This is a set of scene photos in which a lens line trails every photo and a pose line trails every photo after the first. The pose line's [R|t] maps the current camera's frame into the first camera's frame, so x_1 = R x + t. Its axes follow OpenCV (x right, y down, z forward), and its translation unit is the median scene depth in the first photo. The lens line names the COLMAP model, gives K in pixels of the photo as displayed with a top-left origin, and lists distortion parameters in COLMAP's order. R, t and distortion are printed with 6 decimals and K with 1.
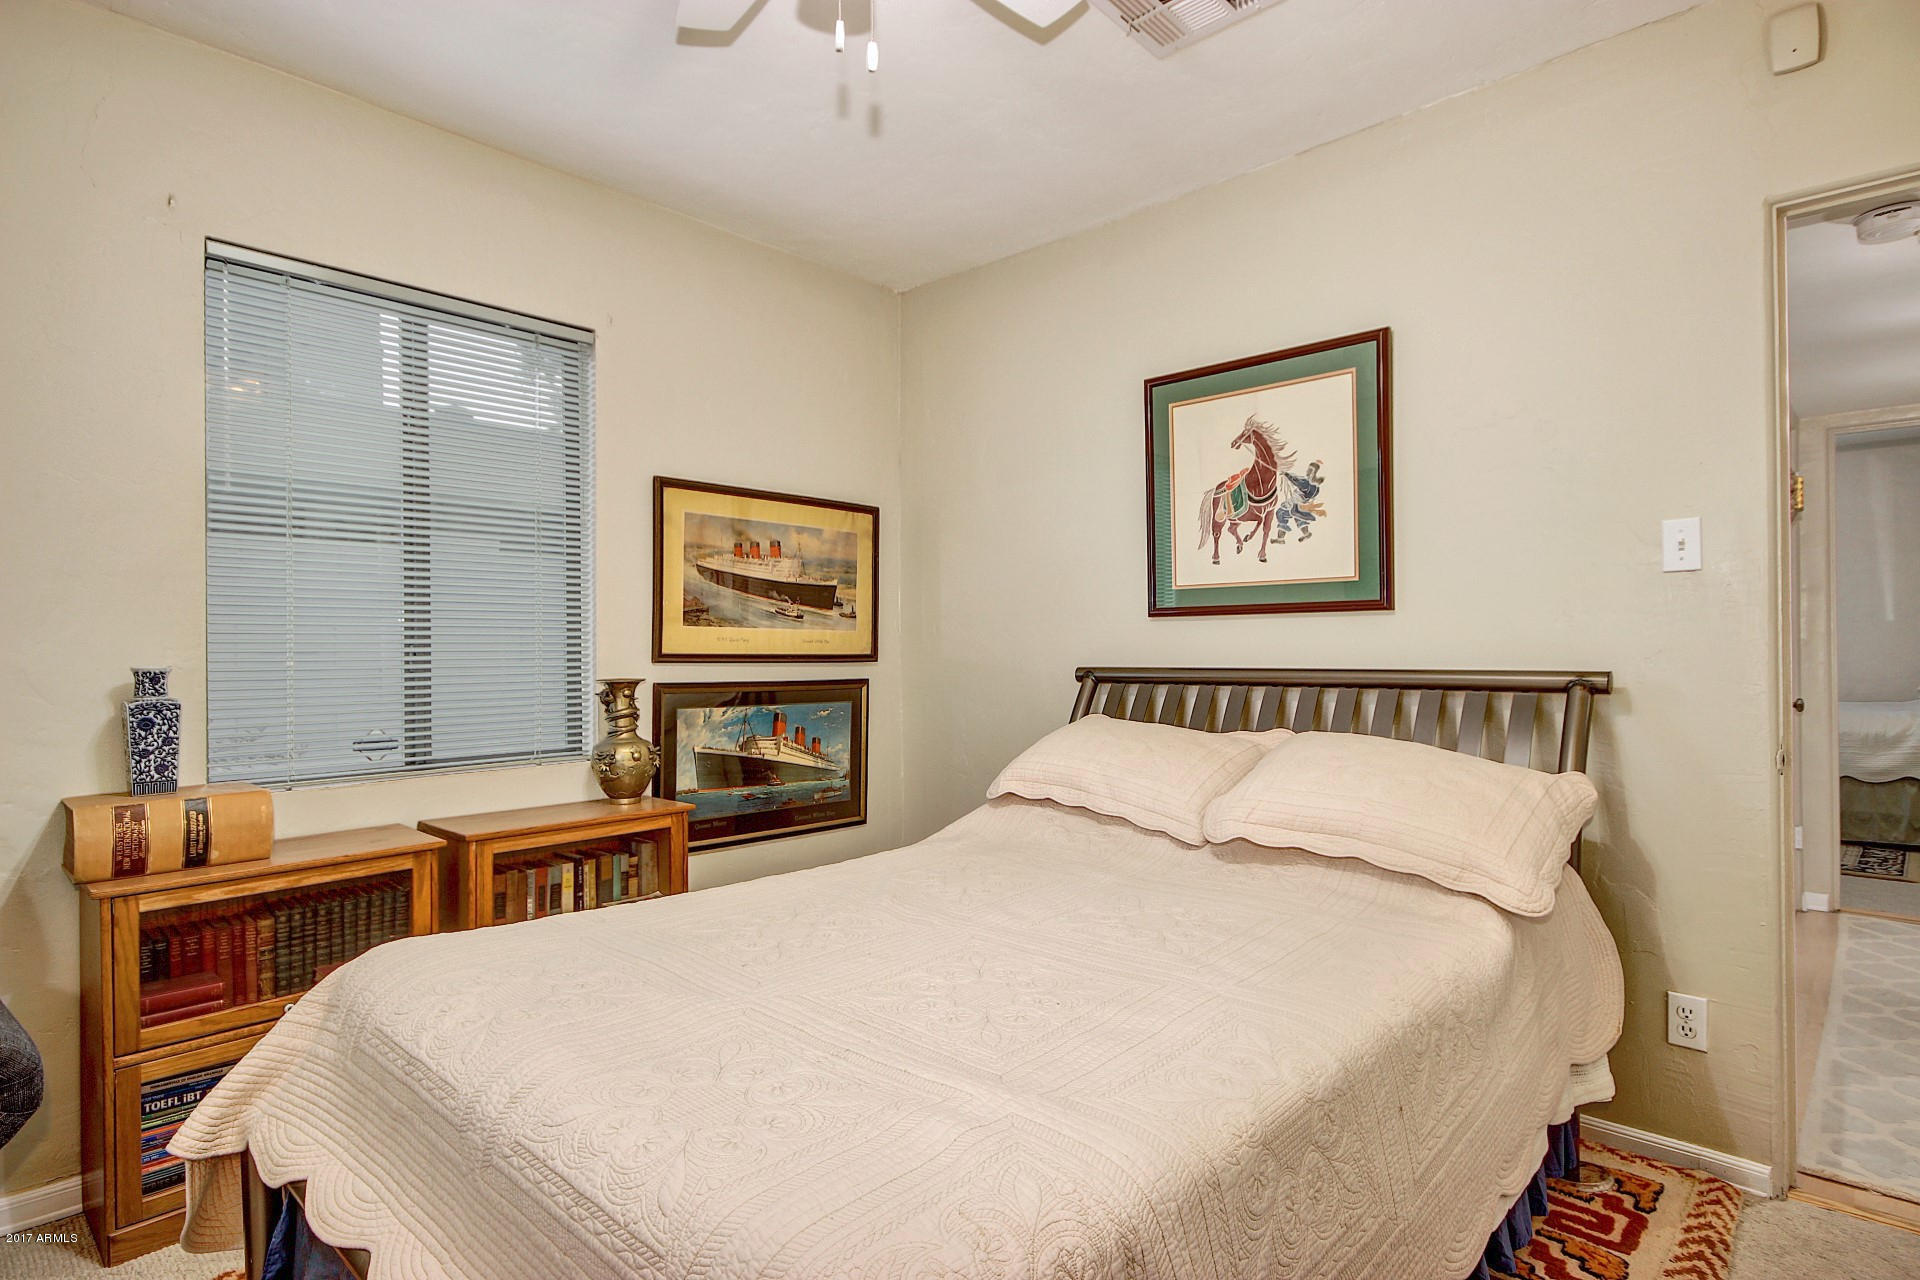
lens RADIAL K [[1015.4, 0, 961.4], [0, 1015.4, 642.8], [0, 0, 1]] dist [-0.002781, -0.000476]
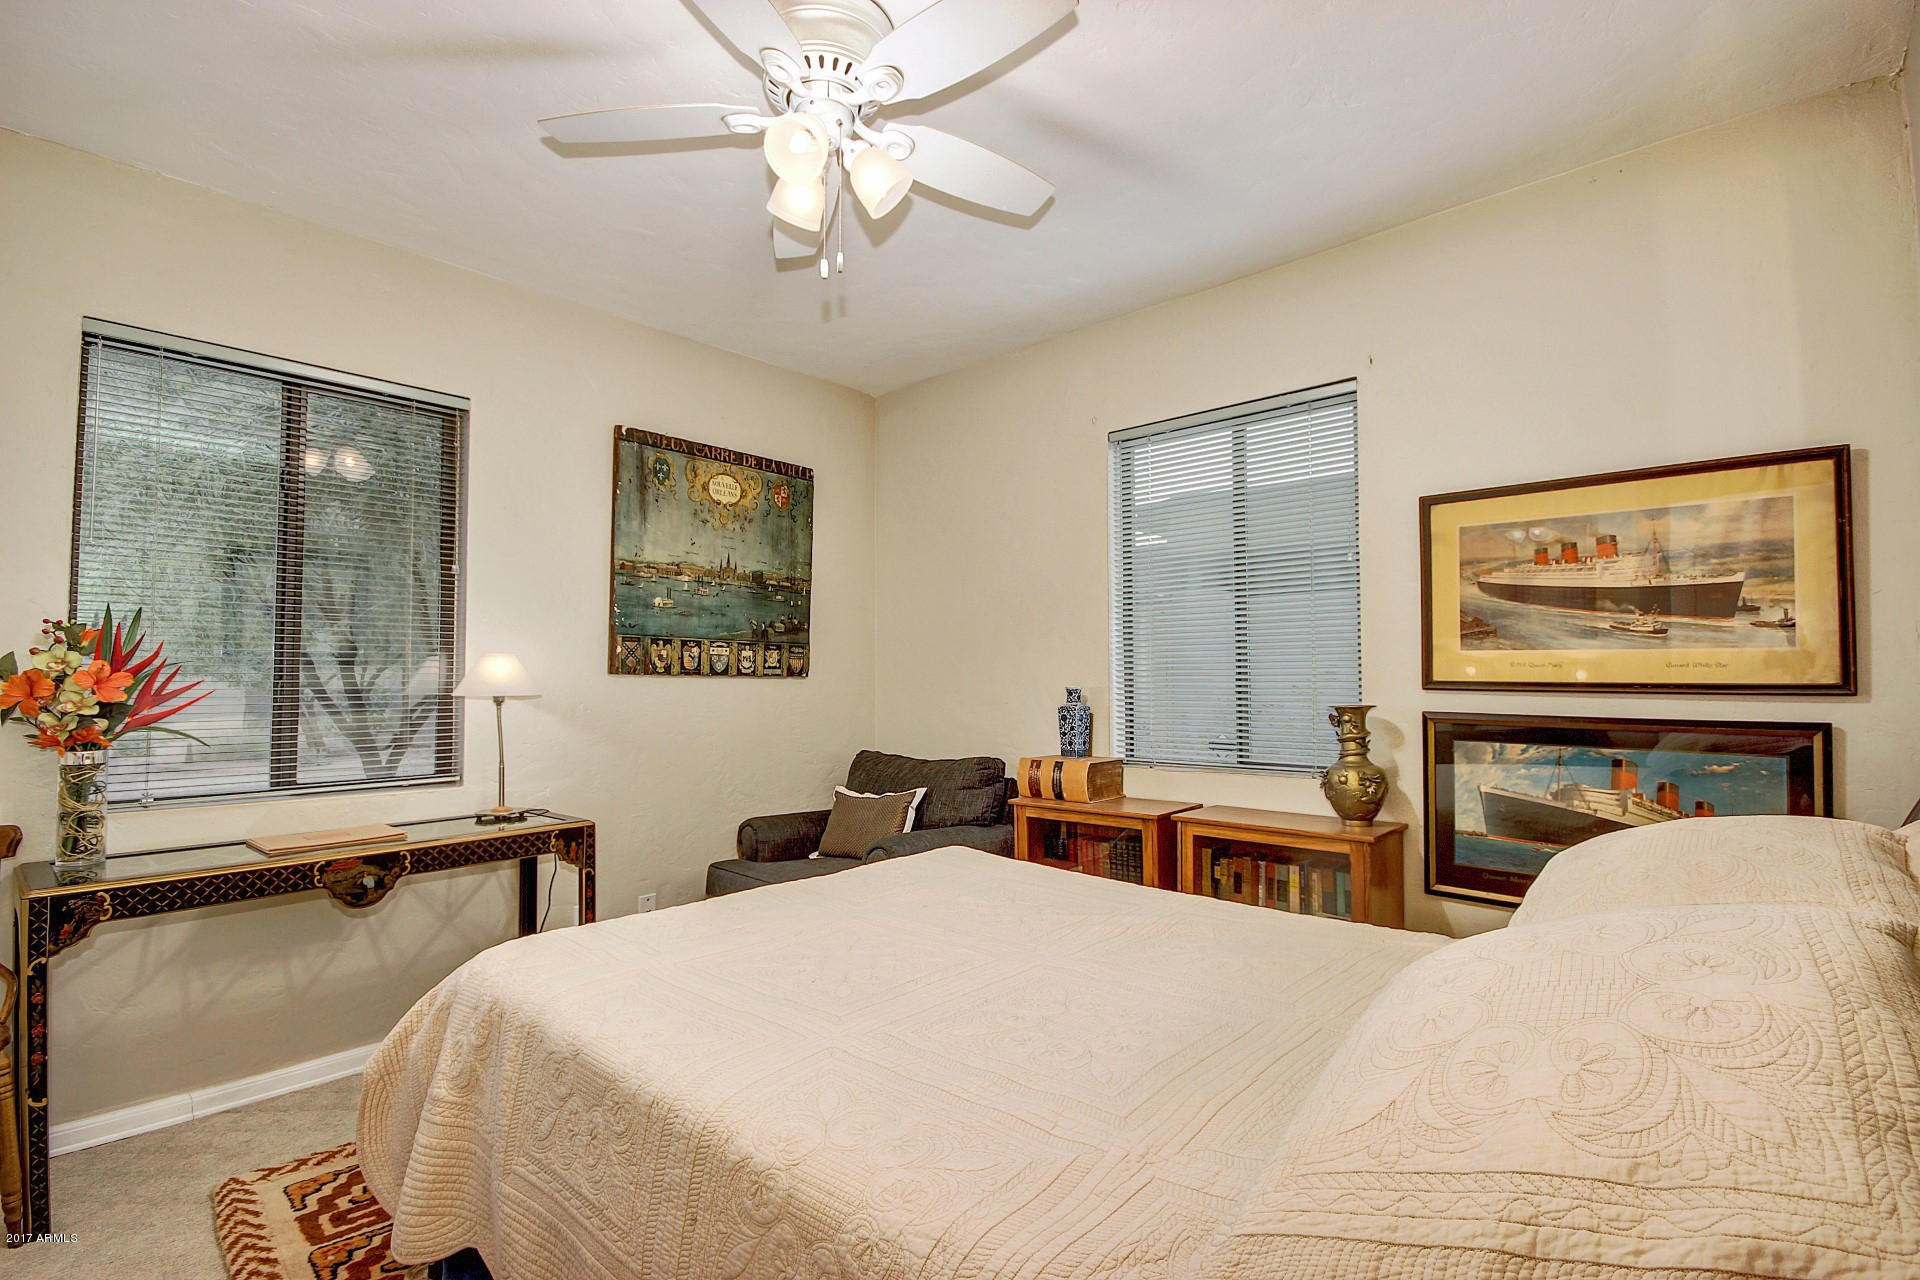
lens RADIAL K [[884.6, 0, 965.4], [0, 884.6, 645.8], [0, 0, 1]] dist [0.015288, -0.015318]
pose [[0.012835, -0.035259, -0.999296, 0.512406], [0.006107, 0.999362, -0.035183, 0.004406], [0.999899, -0.005651, 0.013043, 0.531535]]
